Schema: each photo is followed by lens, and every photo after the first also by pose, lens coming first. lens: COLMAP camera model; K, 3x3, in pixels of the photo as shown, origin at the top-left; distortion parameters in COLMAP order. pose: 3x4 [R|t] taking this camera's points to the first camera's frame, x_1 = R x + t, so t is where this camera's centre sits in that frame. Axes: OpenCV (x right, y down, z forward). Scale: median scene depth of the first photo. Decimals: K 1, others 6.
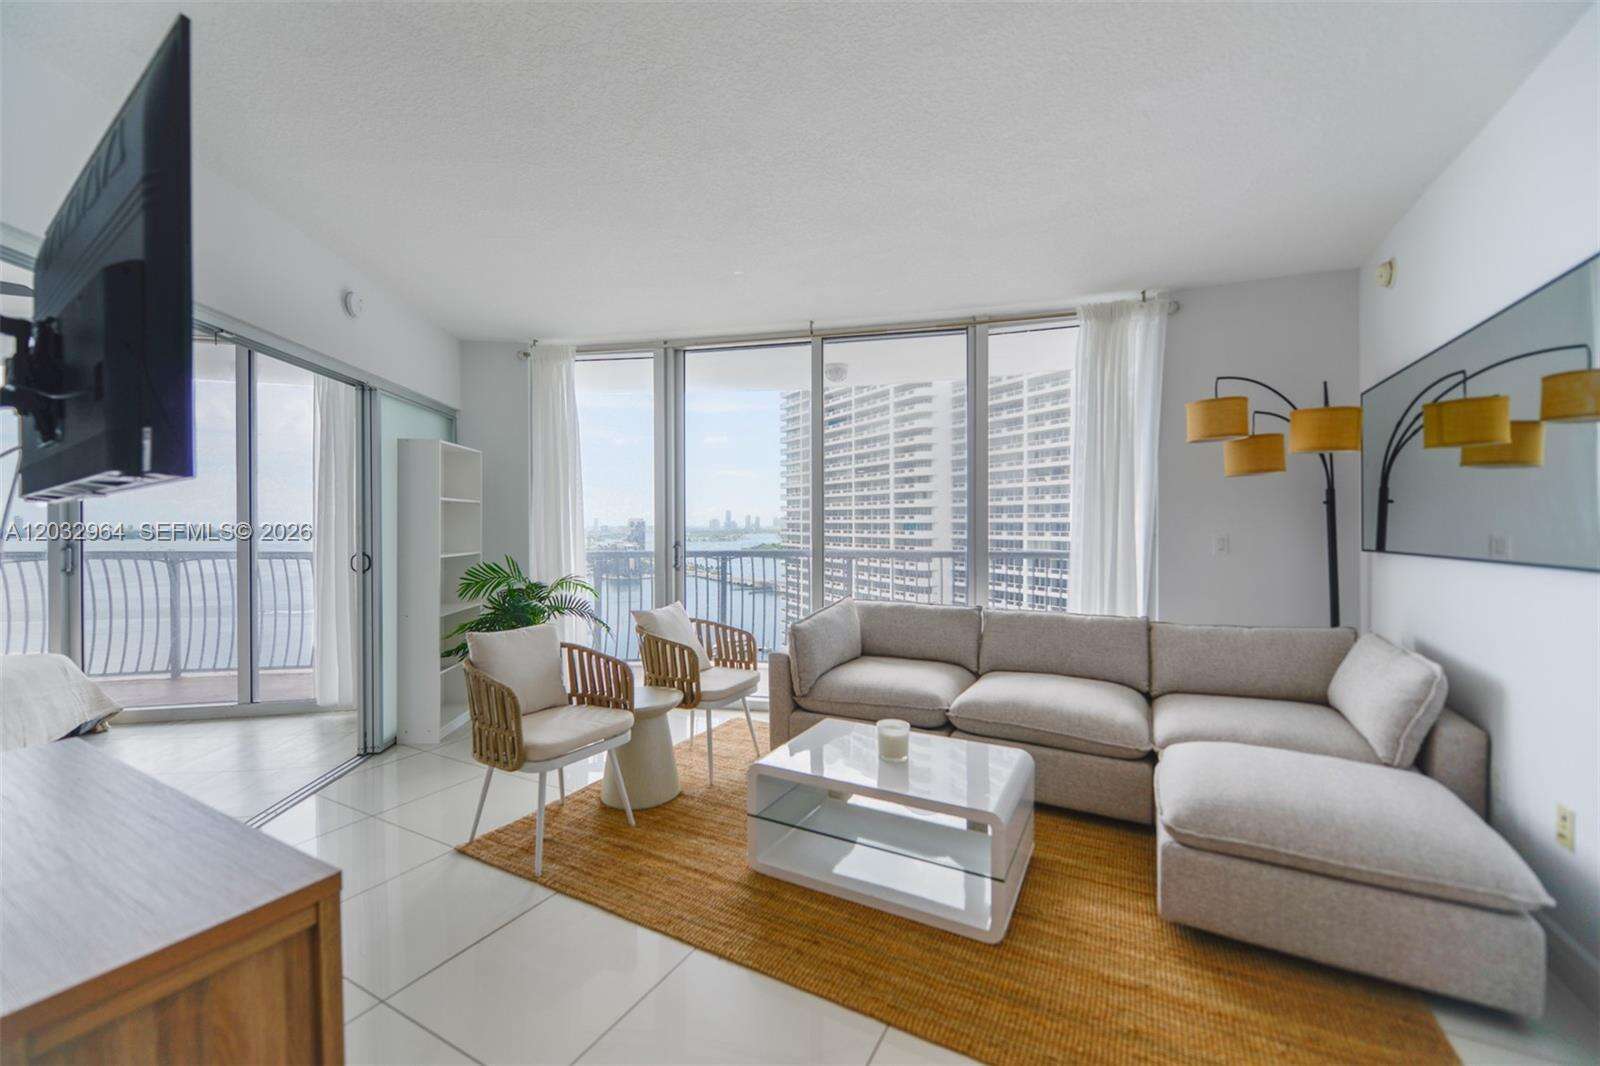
lens RADIAL K [[635.4, 0, 790.6], [0, 635.4, 527.4], [0, 0, 1]] dist [0.003181, -0.001574]
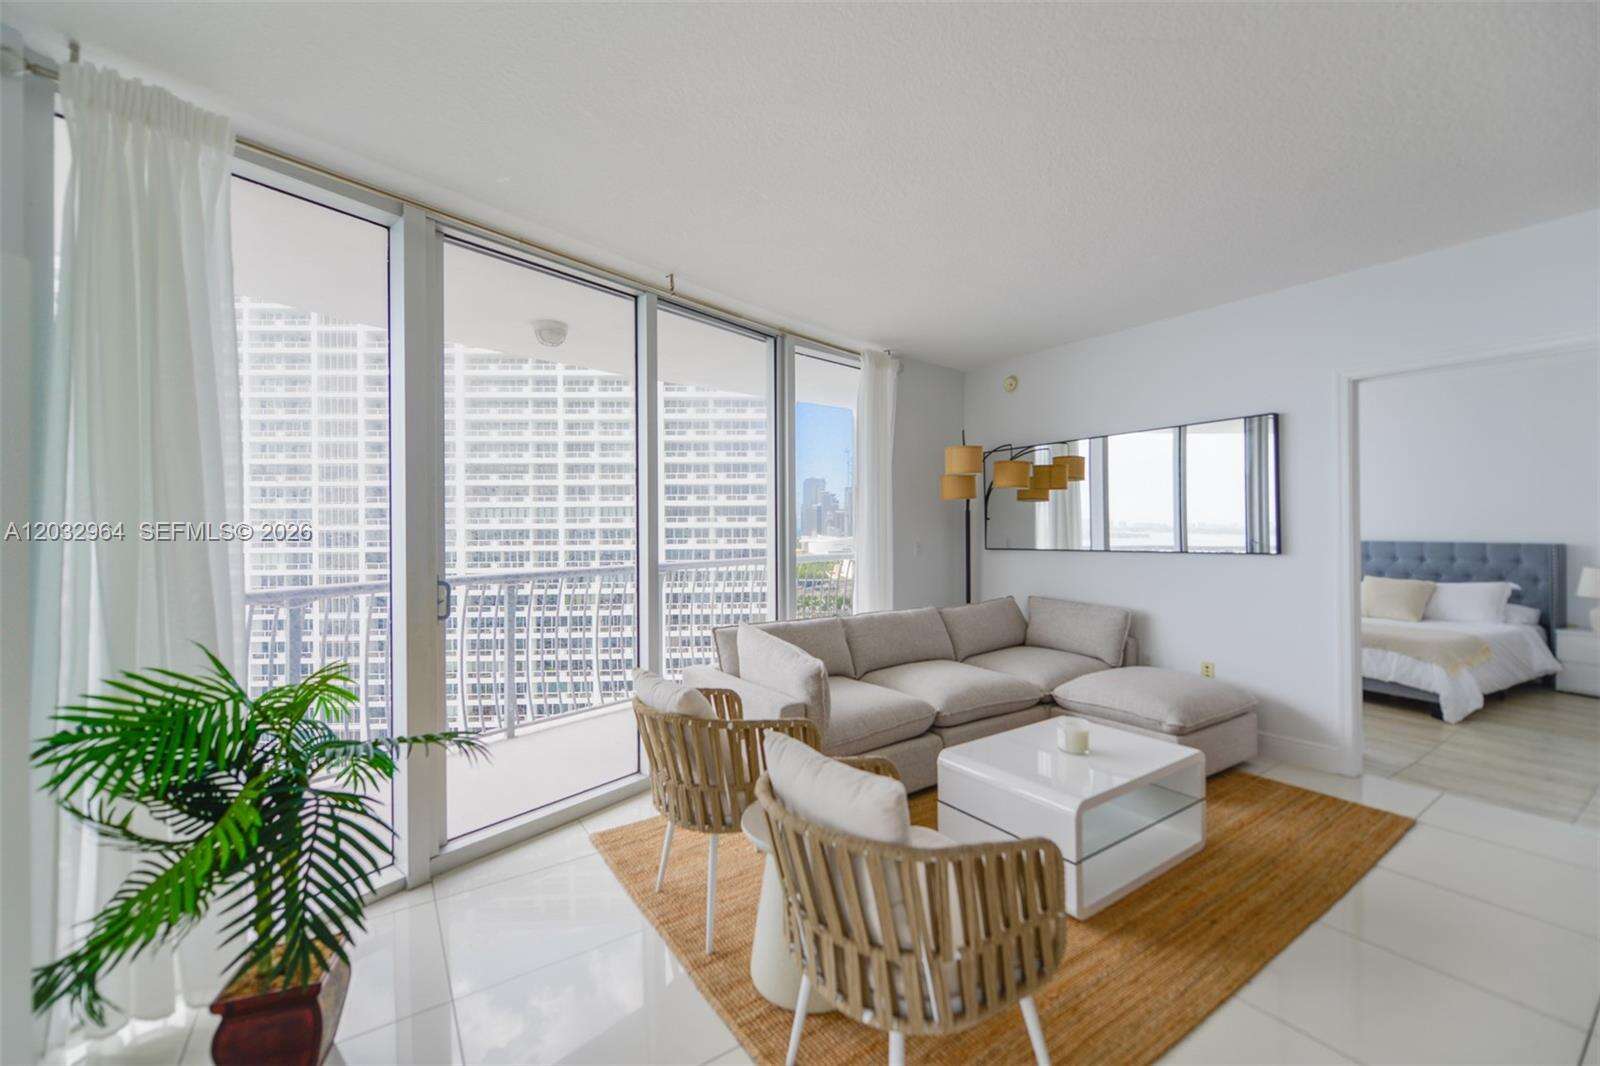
lens RADIAL K [[635.4, 0, 790.6], [0, 635.4, 527.4], [0, 0, 1]] dist [0.003181, -0.001574]
pose [[0.462494, -0.000101, 0.886623, -0.657553], [0.010882, 0.999925, -0.005562, -0.012793], [-0.886556, 0.012221, 0.462460, 0.563727]]
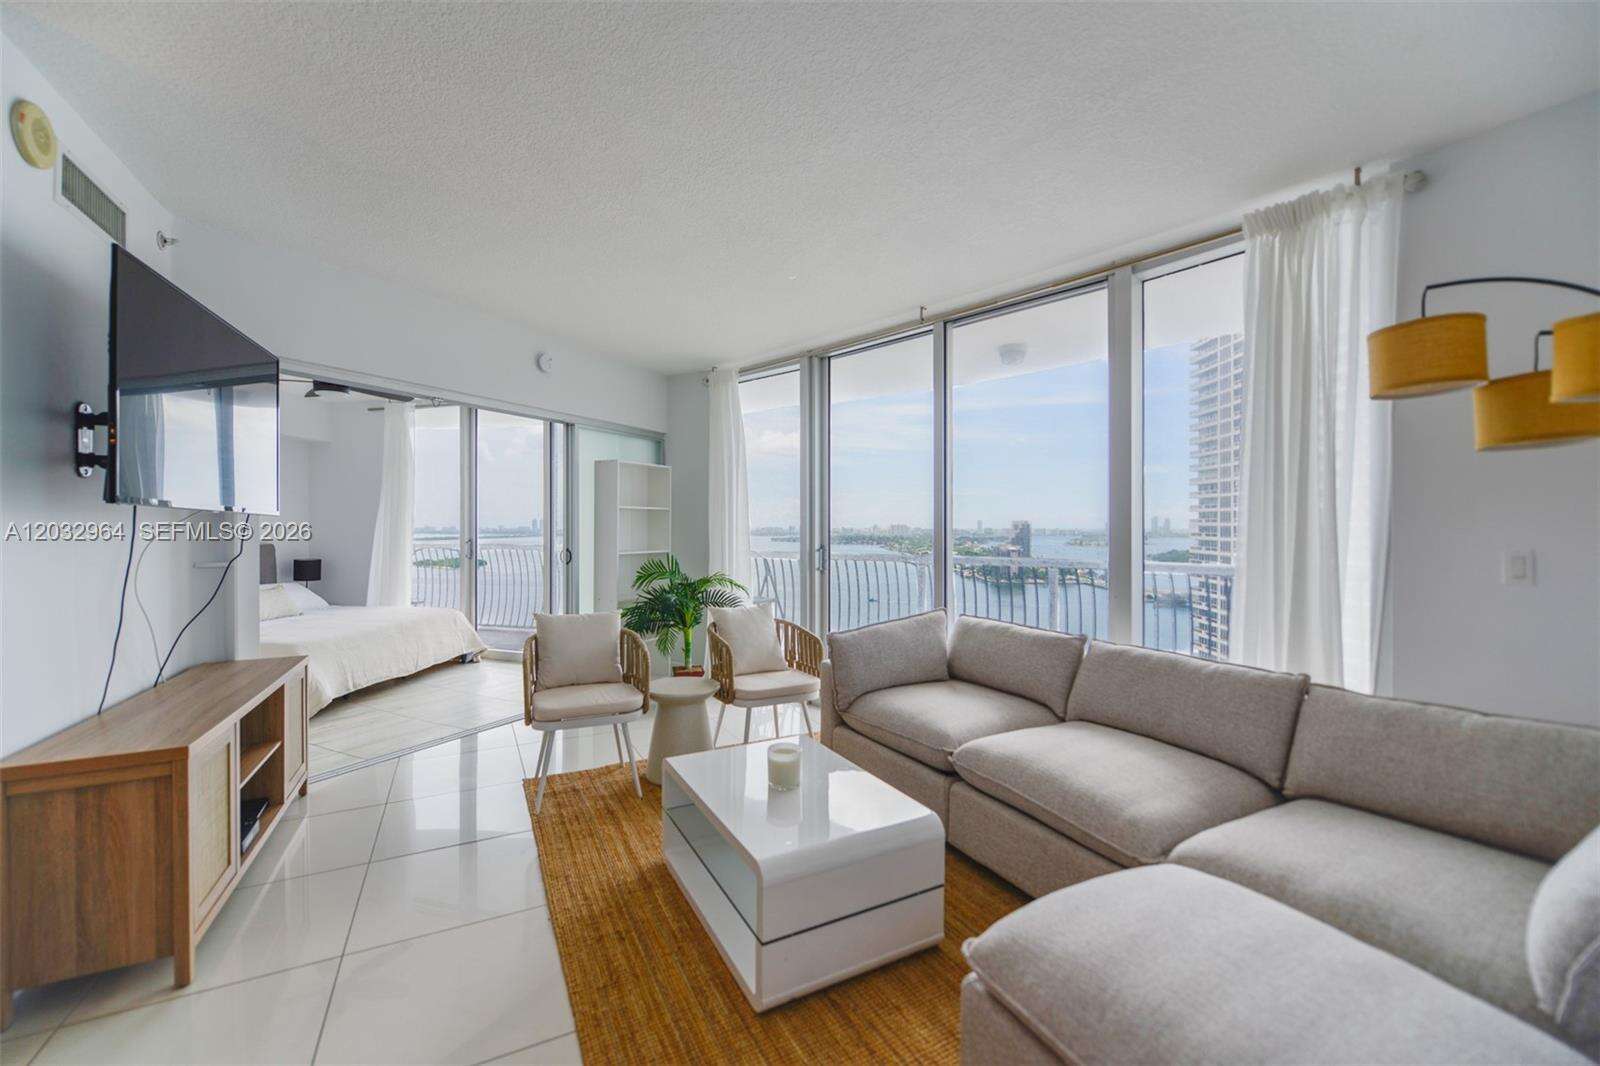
lens RADIAL K [[635.4, 0, 790.6], [0, 635.4, 527.4], [0, 0, 1]] dist [0.003181, -0.001574]
pose [[0.832760, 0.003448, -0.553623, 0.401111], [-0.005613, 0.999982, -0.002215, -0.004398], [0.553605, 0.004952, 0.832765, 0.140741]]
